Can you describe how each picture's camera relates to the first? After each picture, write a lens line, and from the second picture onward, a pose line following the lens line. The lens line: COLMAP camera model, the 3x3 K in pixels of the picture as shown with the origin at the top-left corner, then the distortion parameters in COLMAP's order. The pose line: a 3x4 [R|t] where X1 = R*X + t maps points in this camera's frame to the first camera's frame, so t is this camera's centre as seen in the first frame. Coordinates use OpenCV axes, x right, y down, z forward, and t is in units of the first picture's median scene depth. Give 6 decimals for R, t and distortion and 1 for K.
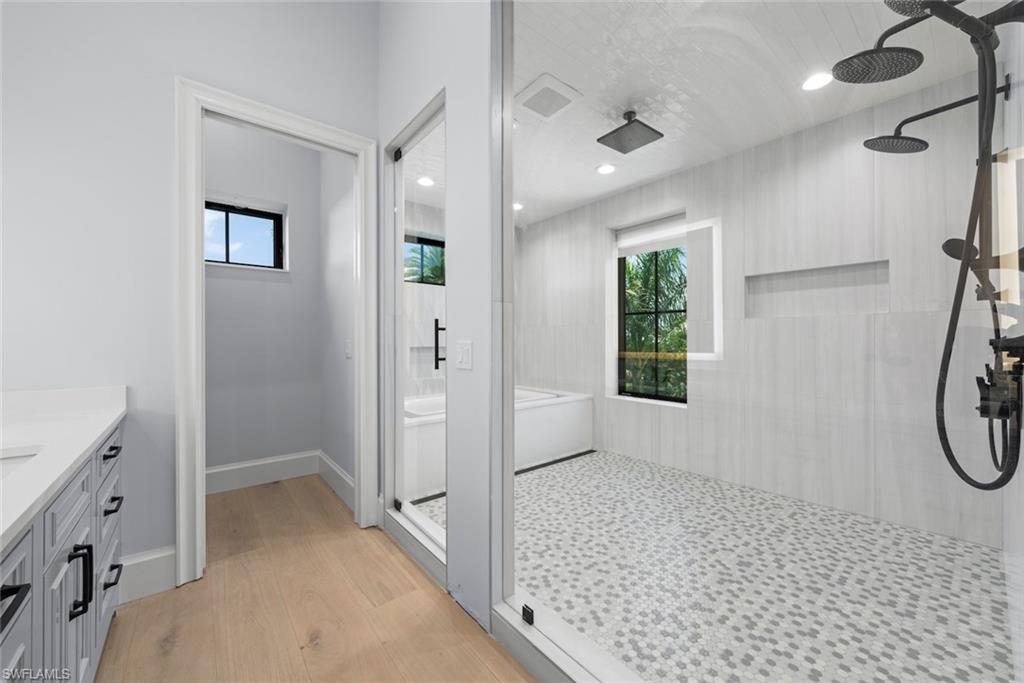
lens RADIAL K [[380.1, 0, 516.7], [0, 380.1, 341.9], [0, 0, 1]] dist [-0.023319, 0.000184]
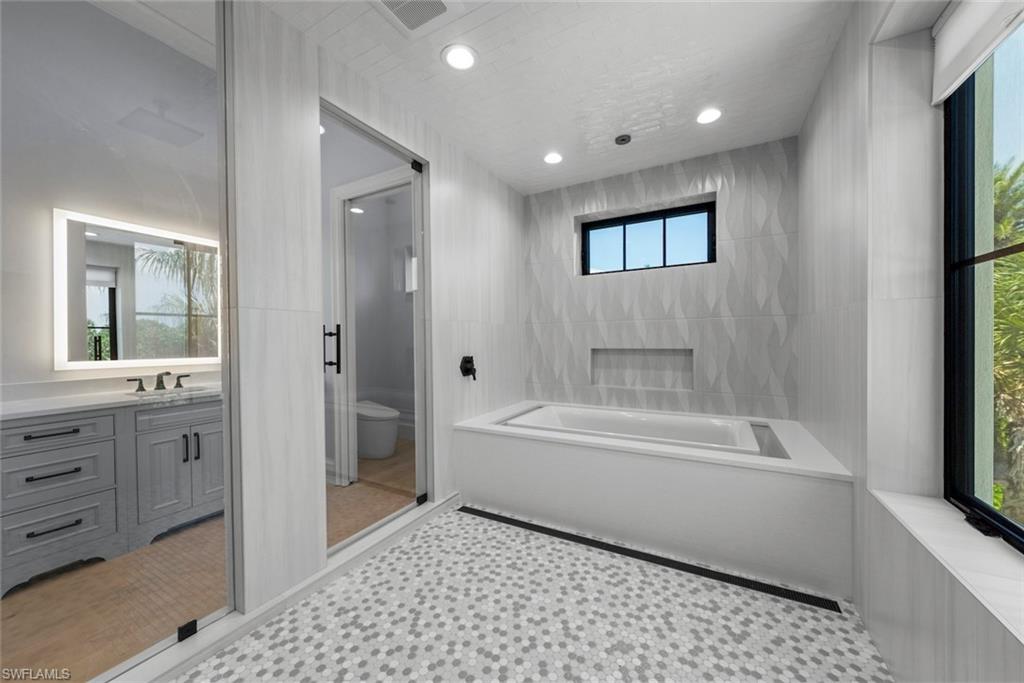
lens RADIAL K [[368.4, 0, 483.0], [0, 368.4, 345.9], [0, 0, 1]] dist [0.010802, 0.000310]
pose [[0.347972, 0.009002, -0.937462, 0.580858], [0.015967, 0.999752, 0.015527, -0.002072], [0.937369, -0.020372, 0.347742, 0.683512]]
